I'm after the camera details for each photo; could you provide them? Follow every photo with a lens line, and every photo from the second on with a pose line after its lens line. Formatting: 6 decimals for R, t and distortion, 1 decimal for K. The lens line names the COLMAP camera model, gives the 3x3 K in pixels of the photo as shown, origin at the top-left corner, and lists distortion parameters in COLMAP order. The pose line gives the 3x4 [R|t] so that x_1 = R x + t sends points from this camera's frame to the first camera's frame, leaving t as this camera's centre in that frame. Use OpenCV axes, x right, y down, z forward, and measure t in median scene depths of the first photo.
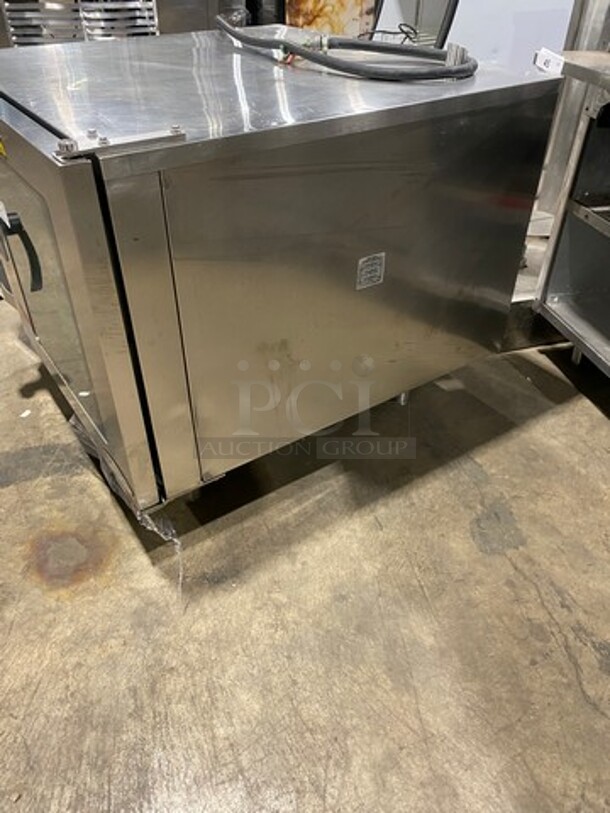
lens RADIAL K [[613.0, 0, 304.8], [0, 613.0, 408.7], [0, 0, 1]] dist [0.010904, 0.010875]
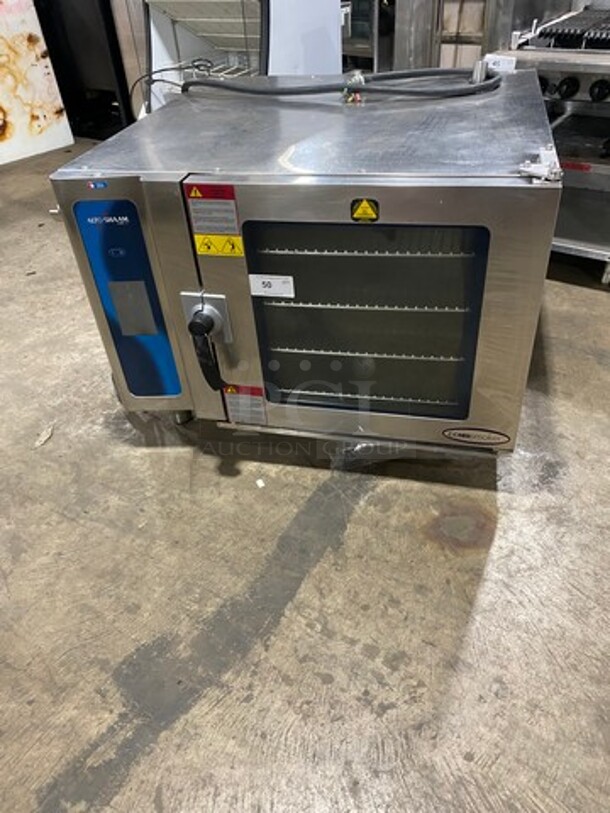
lens RADIAL K [[613.0, 0, 306.8], [0, 613.0, 404.5], [0, 0, 1]] dist [0.010904, 0.010875]
pose [[0.737924, -0.454654, 0.498757, -0.953710], [0.463138, 0.878693, 0.115769, -0.212296], [-0.490889, 0.145565, 0.858976, 0.083286]]
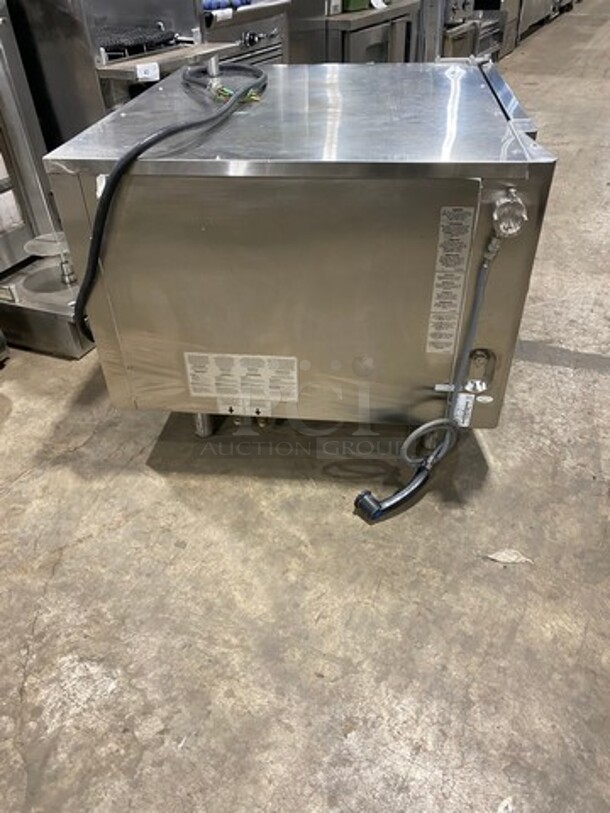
lens RADIAL K [[613.0, 0, 304.7], [0, 613.0, 409.3], [0, 0, 1]] dist [0.010904, 0.010875]
pose [[-0.748846, -0.401162, 0.527541, -0.927582], [0.418717, 0.330626, 0.845791, -1.274896], [-0.513718, 0.854257, -0.079614, 1.485854]]
